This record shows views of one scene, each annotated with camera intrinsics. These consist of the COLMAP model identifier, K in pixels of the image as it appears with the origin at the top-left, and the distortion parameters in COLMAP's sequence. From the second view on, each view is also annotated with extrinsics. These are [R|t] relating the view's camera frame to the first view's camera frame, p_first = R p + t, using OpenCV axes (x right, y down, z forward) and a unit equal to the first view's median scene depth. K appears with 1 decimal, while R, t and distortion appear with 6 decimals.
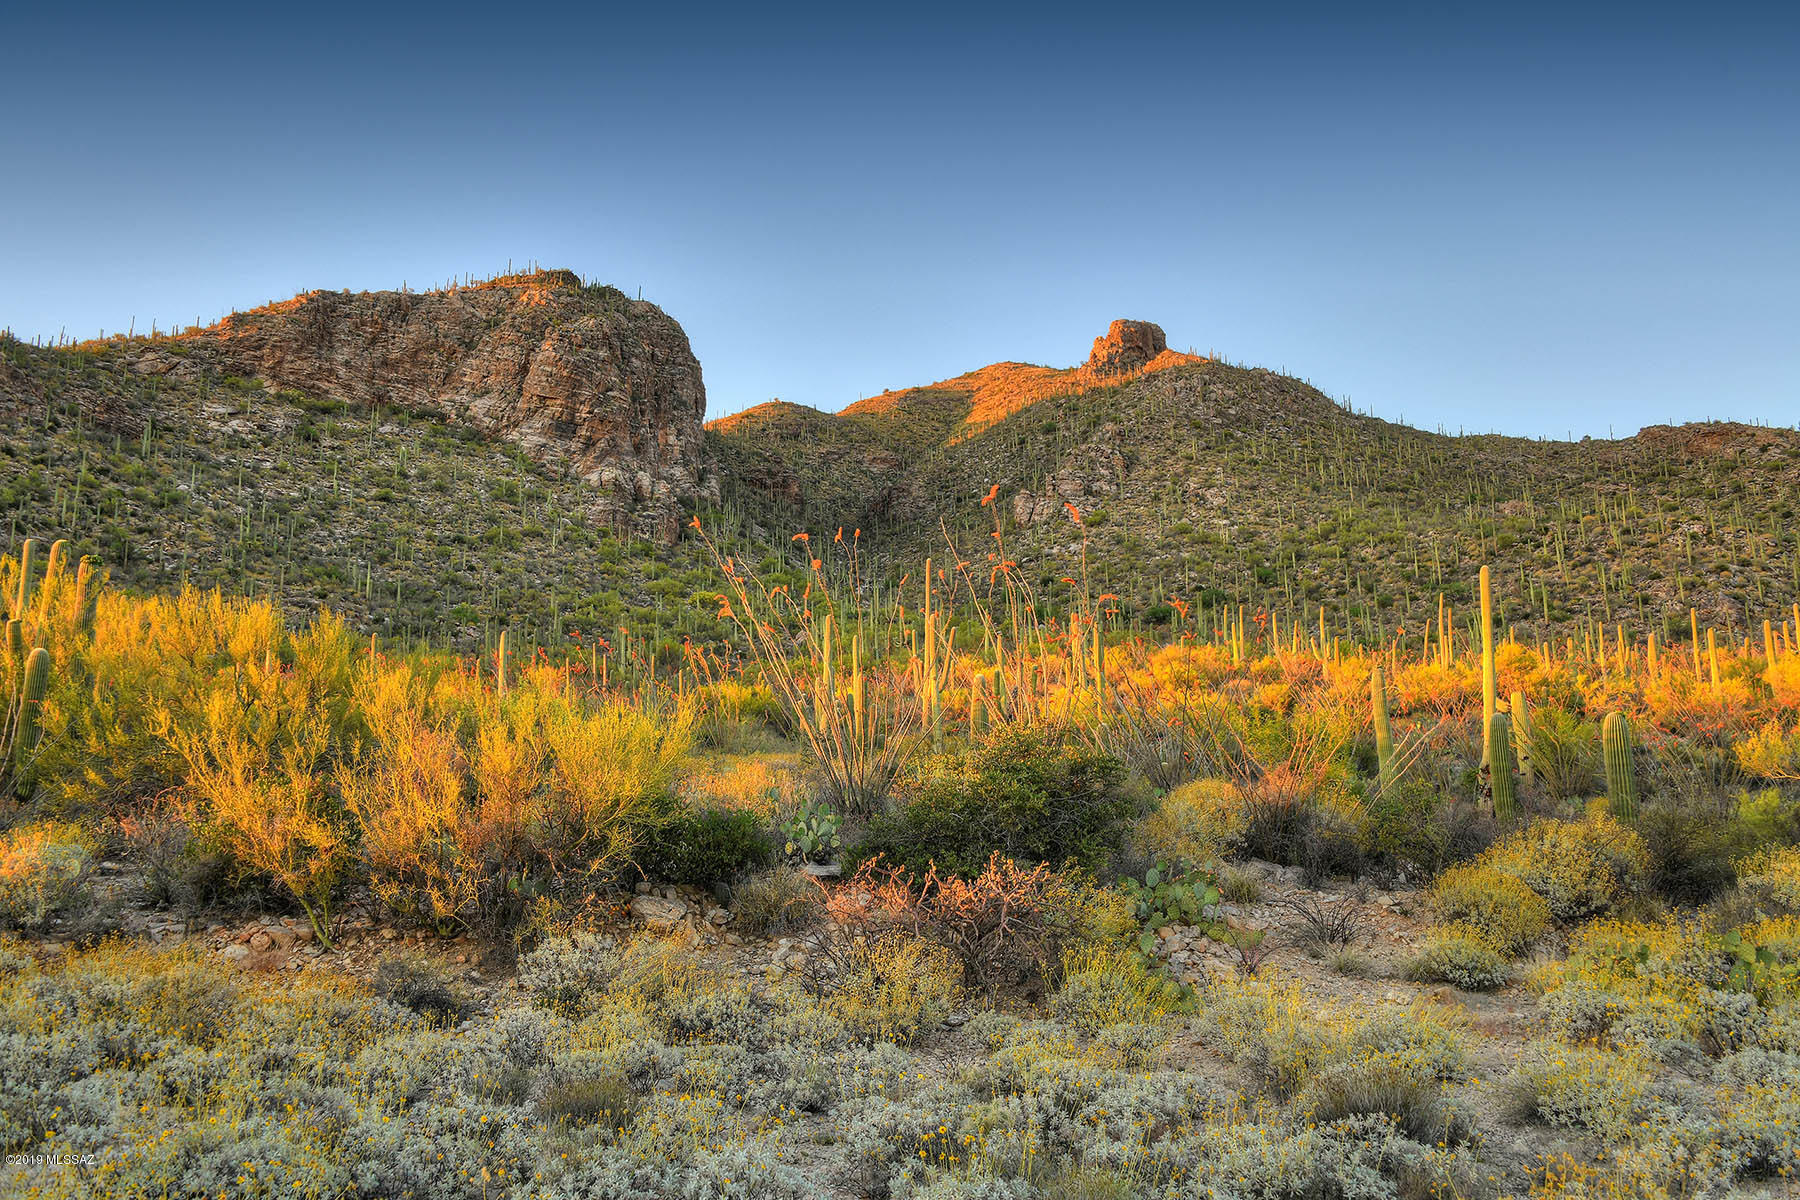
lens RADIAL K [[1687.1, 0, 900.0], [0, 1687.1, 600.0], [0, 0, 1]] dist [-0.075002, 0.125698]
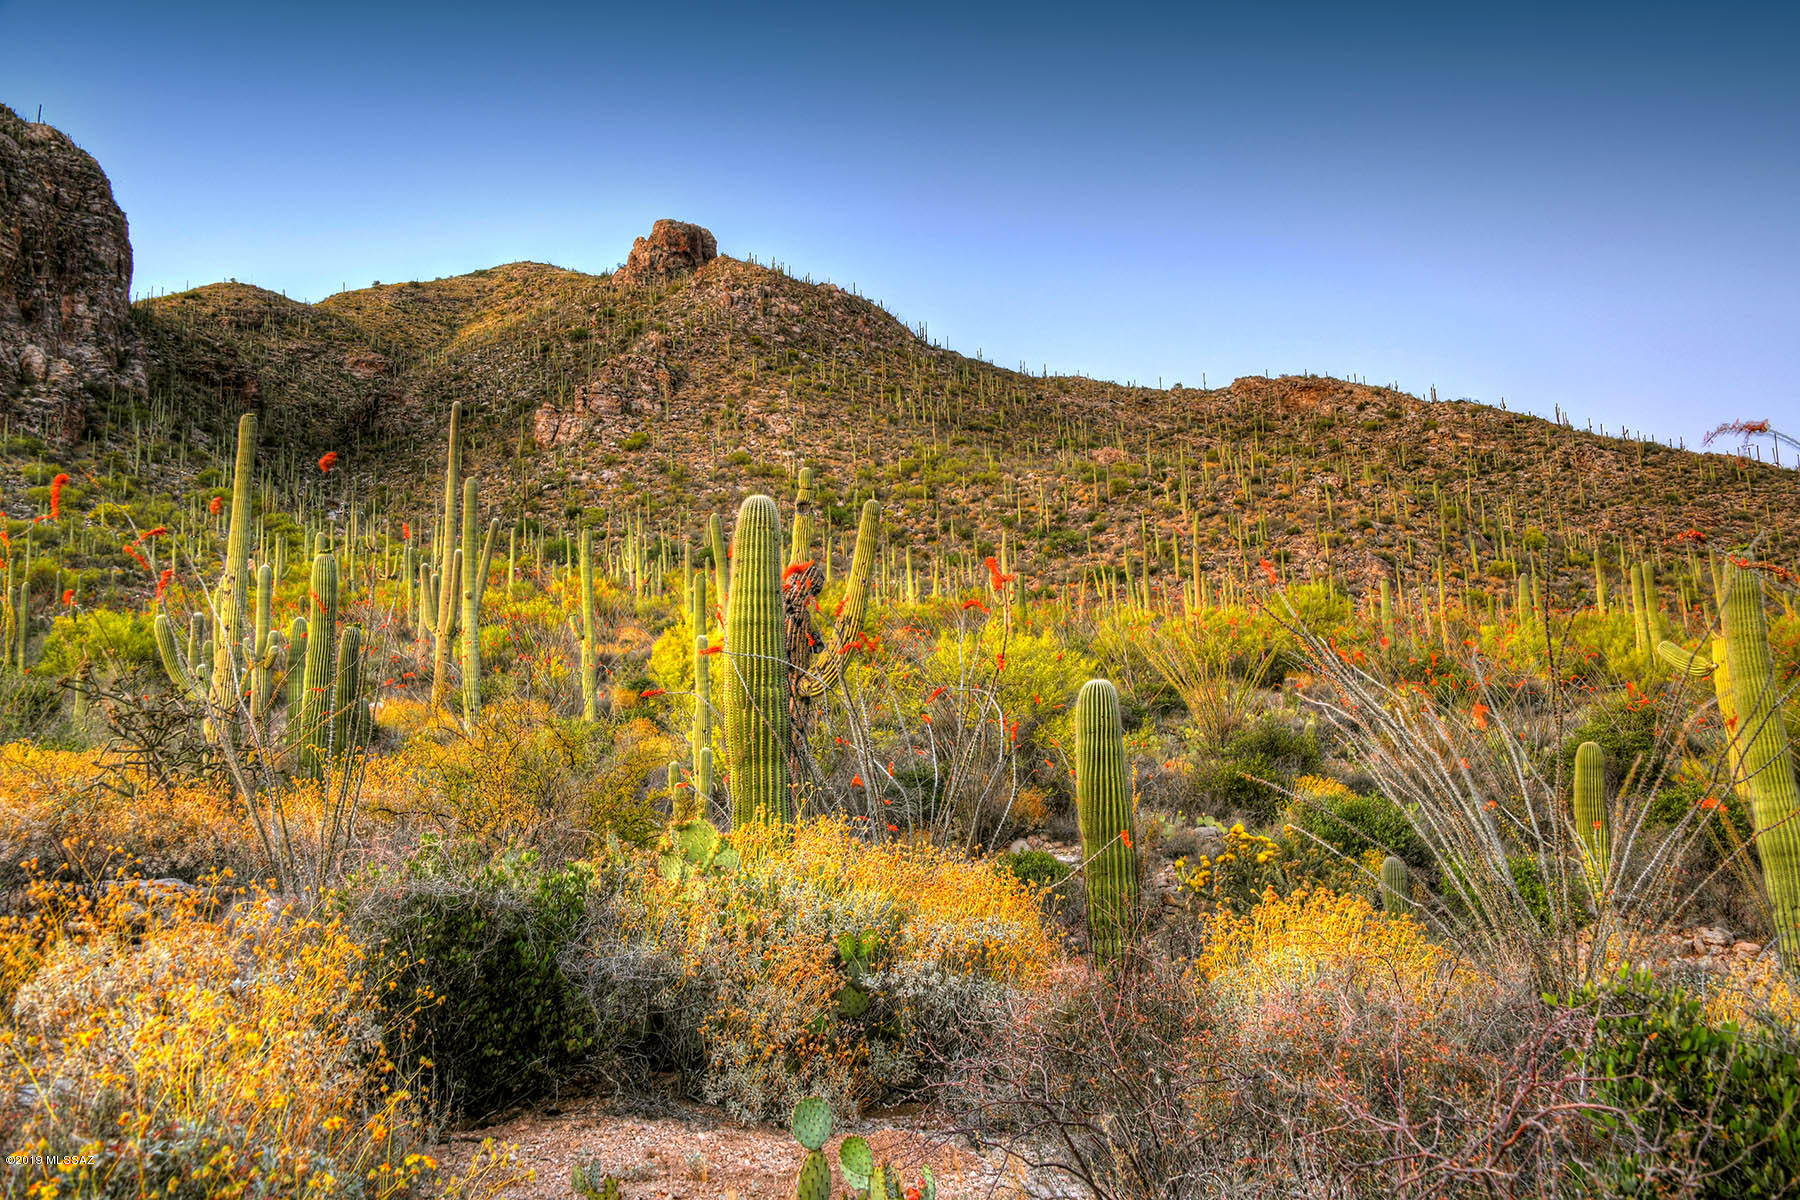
lens RADIAL K [[1641.4, 0, 900.0], [0, 1641.4, 559.7], [0, 0, 1]] dist [0.003166, 0.059525]
pose [[0.952058, 0.041477, 0.303092, -0.002935], [-0.039831, 0.999139, -0.011613, 0.014114], [-0.303313, -0.001017, 0.952891, 0.181672]]
